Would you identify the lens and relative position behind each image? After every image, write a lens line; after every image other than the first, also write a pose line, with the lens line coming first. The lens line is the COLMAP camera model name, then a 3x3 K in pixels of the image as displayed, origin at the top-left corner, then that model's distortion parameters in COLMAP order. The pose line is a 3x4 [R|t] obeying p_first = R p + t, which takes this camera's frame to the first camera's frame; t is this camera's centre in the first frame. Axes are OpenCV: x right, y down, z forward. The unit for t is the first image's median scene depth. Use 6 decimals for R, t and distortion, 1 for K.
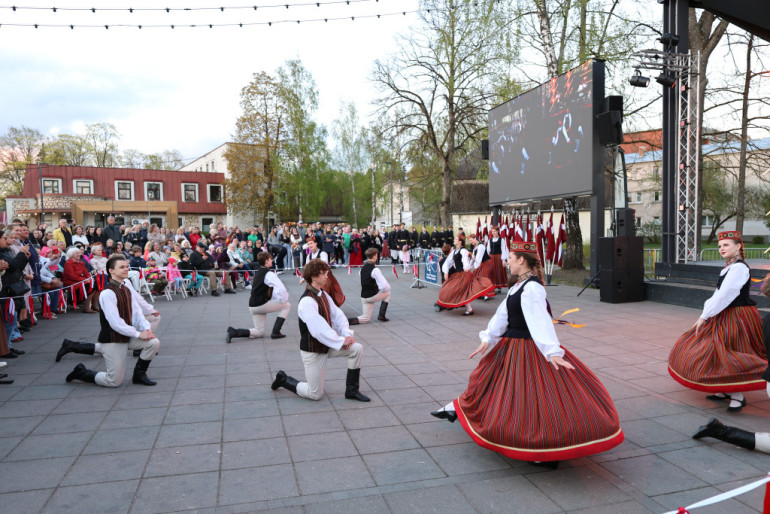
lens RADIAL K [[527.5, 0, 385.0], [0, 527.5, 257.0], [0, 0, 1]] dist [0.005304, -0.001806]
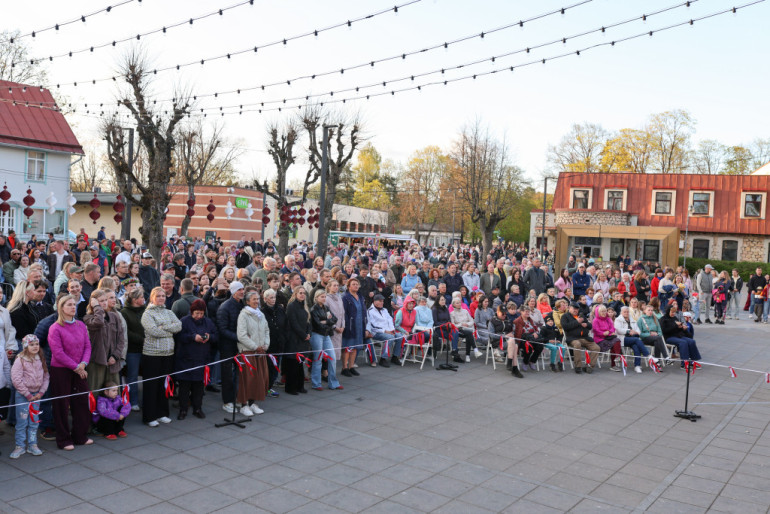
lens RADIAL K [[722.2, 0, 385.0], [0, 722.2, 257.0], [0, 0, 1]] dist [0.005305, 0.000339]
pose [[0.634082, 0.066710, -0.770383, 0.144329], [-0.092910, 0.995627, 0.009743, -0.038123], [0.767664, 0.065398, 0.637507, 0.032205]]
